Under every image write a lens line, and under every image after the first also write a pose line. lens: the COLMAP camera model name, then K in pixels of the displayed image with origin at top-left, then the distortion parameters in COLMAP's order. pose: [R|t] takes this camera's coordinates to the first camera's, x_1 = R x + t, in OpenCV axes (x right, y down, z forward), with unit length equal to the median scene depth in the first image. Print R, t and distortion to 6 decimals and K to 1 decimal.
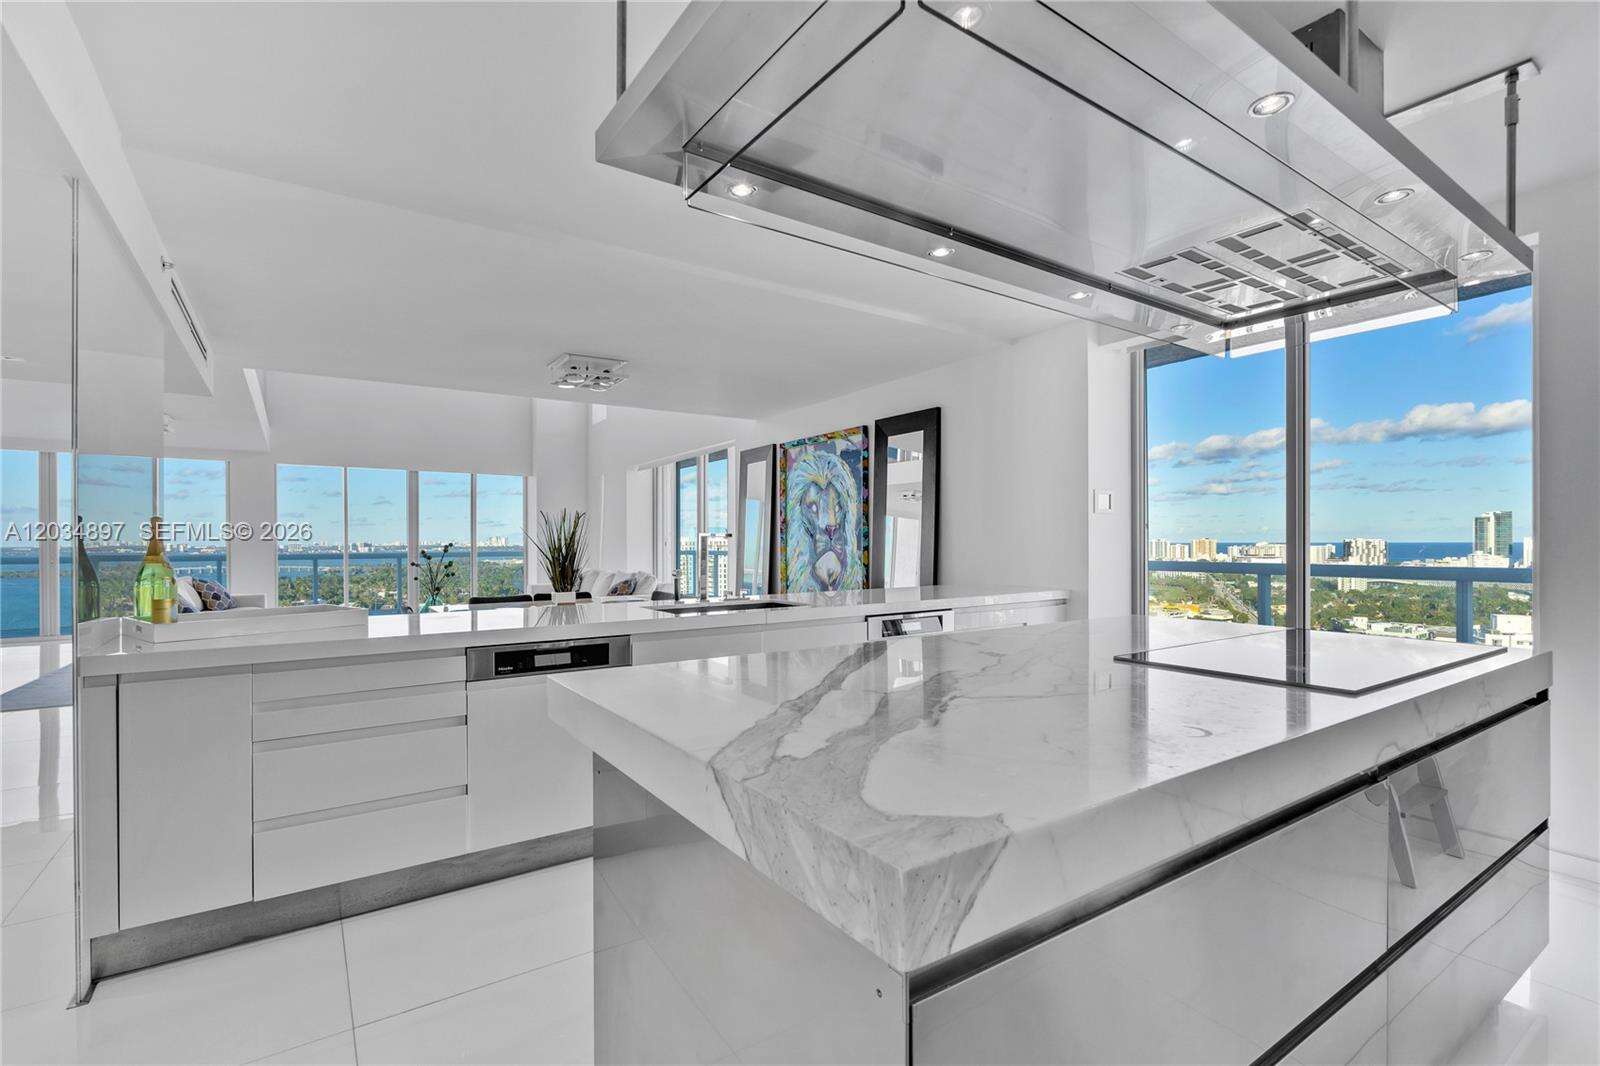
lens RADIAL K [[741.9, 0, 794.1], [0, 741.9, 547.9], [0, 0, 1]] dist [-0.000943, 0.001313]
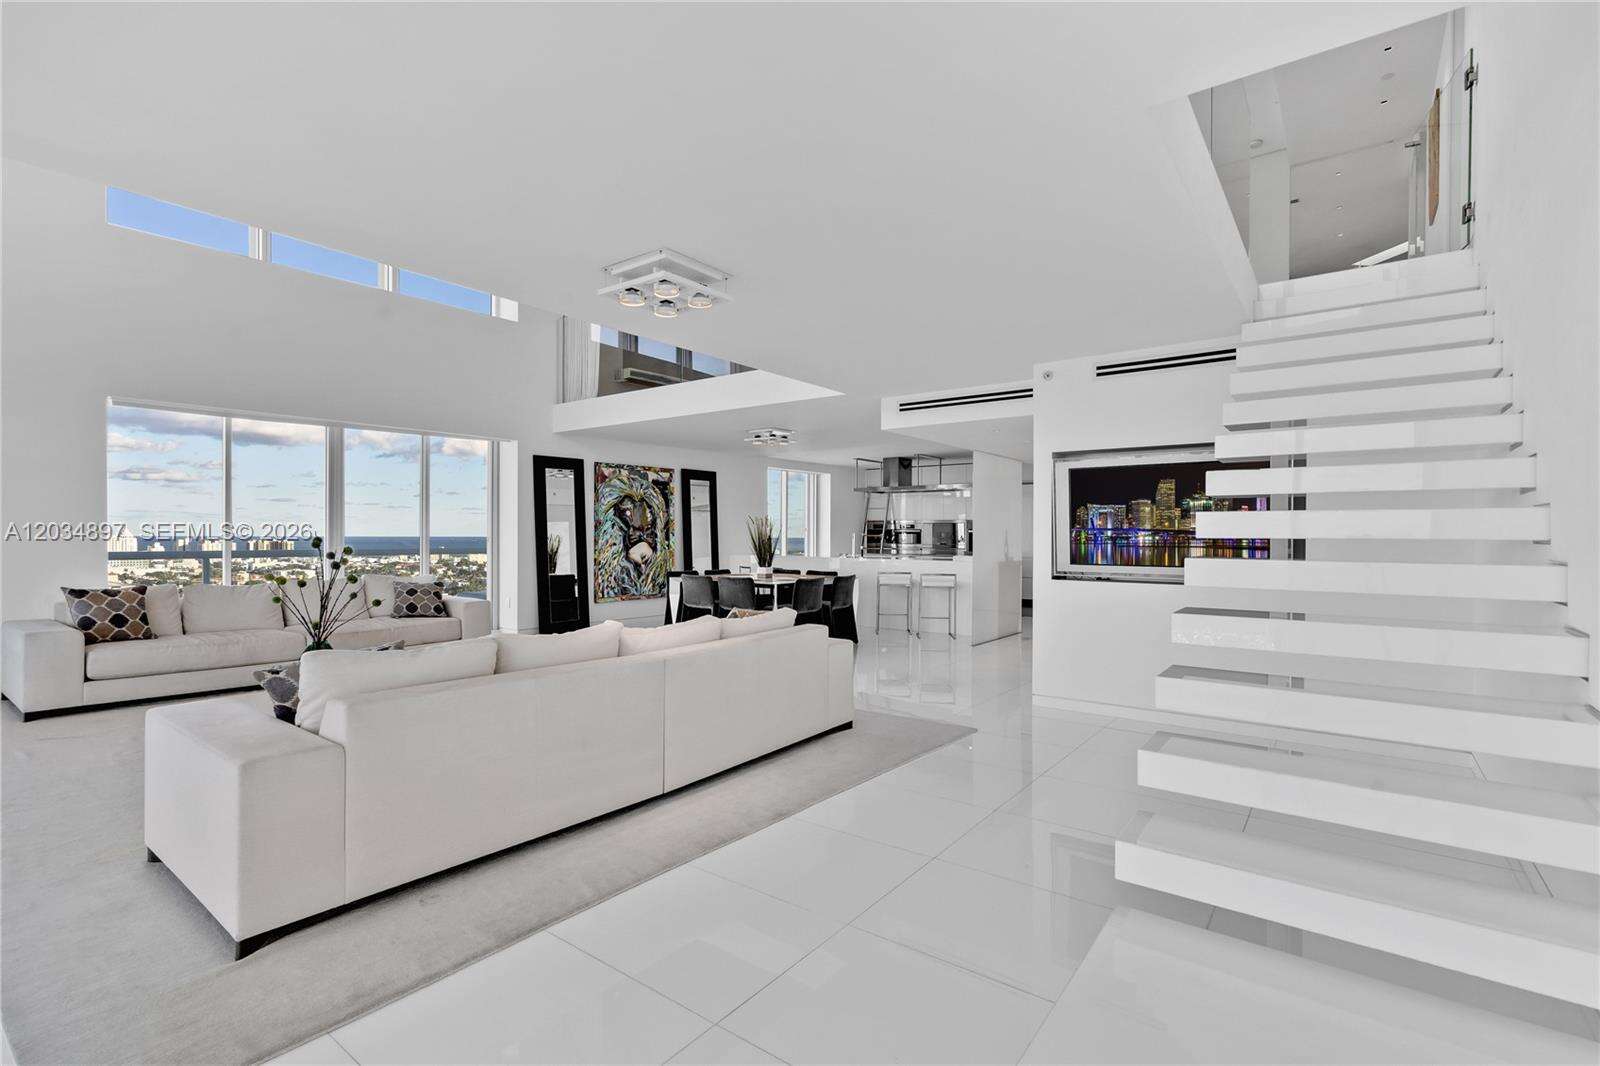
lens RADIAL K [[741.9, 0, 791.1], [0, 741.9, 547.1], [0, 0, 1]] dist [-0.000943, 0.001313]
pose [[-0.315281, -0.013754, 0.948899, -1.481661], [0.006830, 0.999836, 0.016762, -0.008366], [-0.948974, 0.011765, -0.315136, 1.157560]]
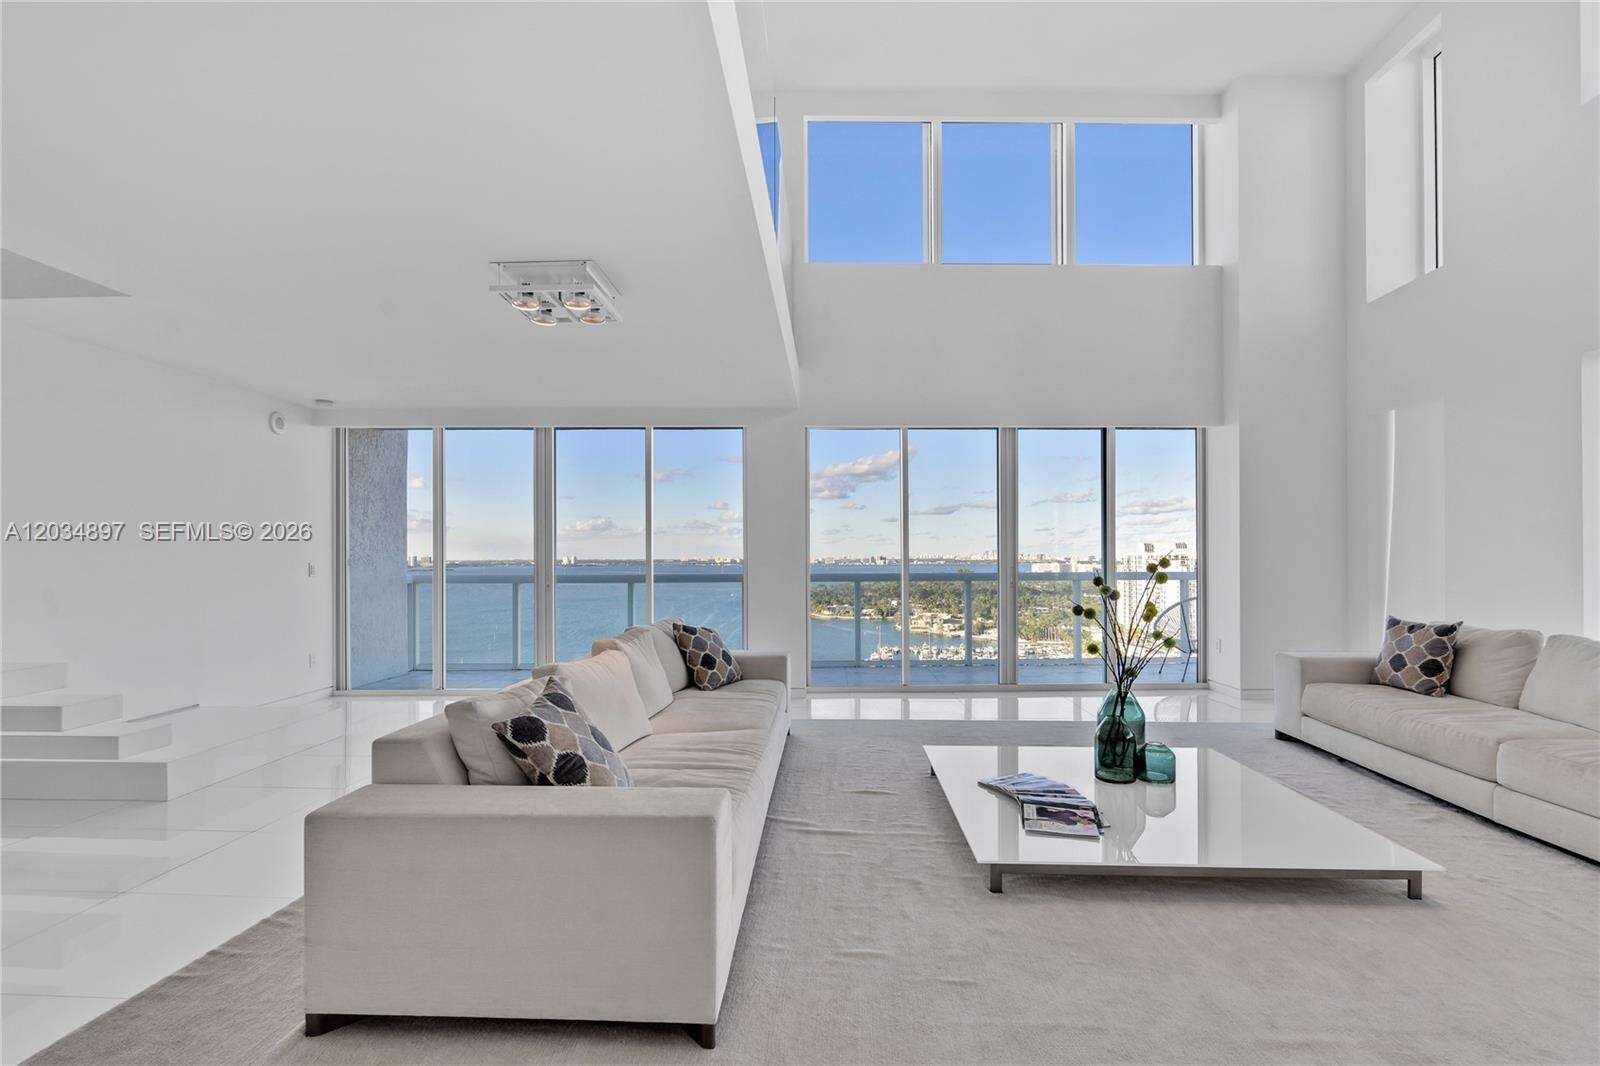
lens RADIAL K [[741.9, 0, 792.5], [0, 741.9, 555.3], [0, 0, 1]] dist [-0.000943, 0.001313]
pose [[0.800777, 0.000056, -0.598962, -0.527812], [-0.005065, 0.999965, -0.006678, -0.005630], [0.598941, 0.008382, 0.800750, 0.774303]]
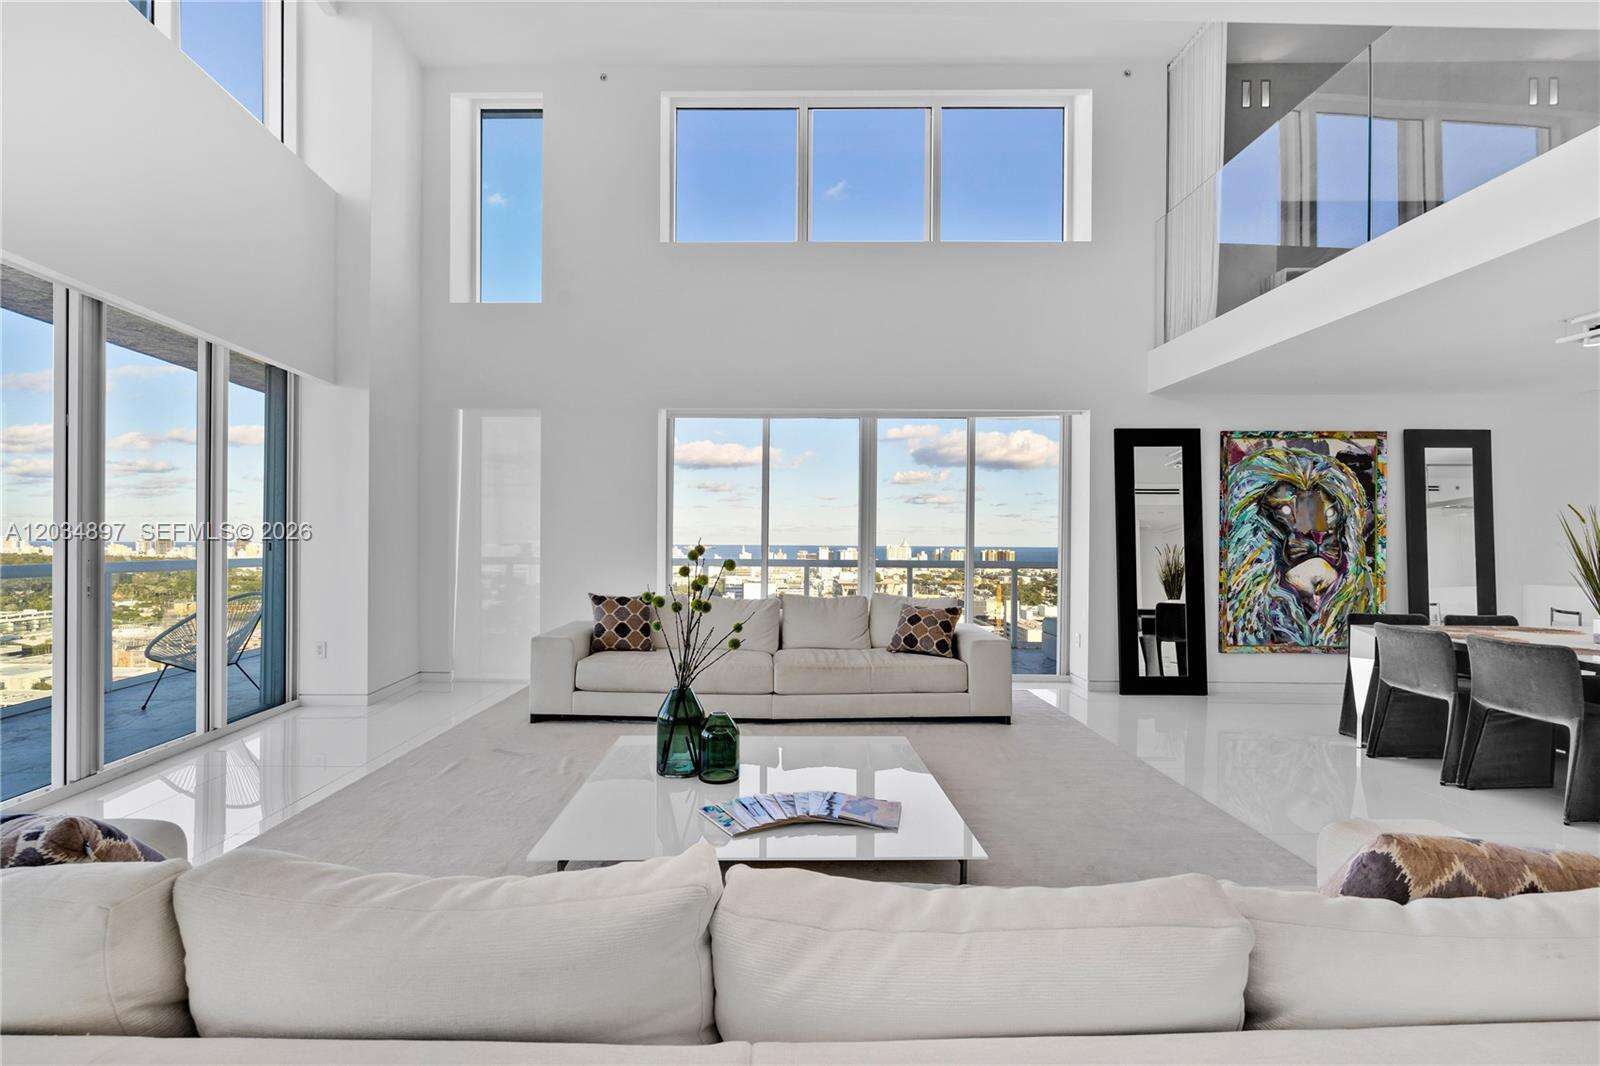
lens RADIAL K [[741.9, 0, 779.9], [0, 741.9, 543.3], [0, 0, 1]] dist [-0.000943, 0.001313]
pose [[0.538914, 0.005742, 0.842341, -1.065196], [-0.000390, 0.999978, -0.006567, -0.006885], [-0.842361, 0.003211, 0.538904, 1.031280]]
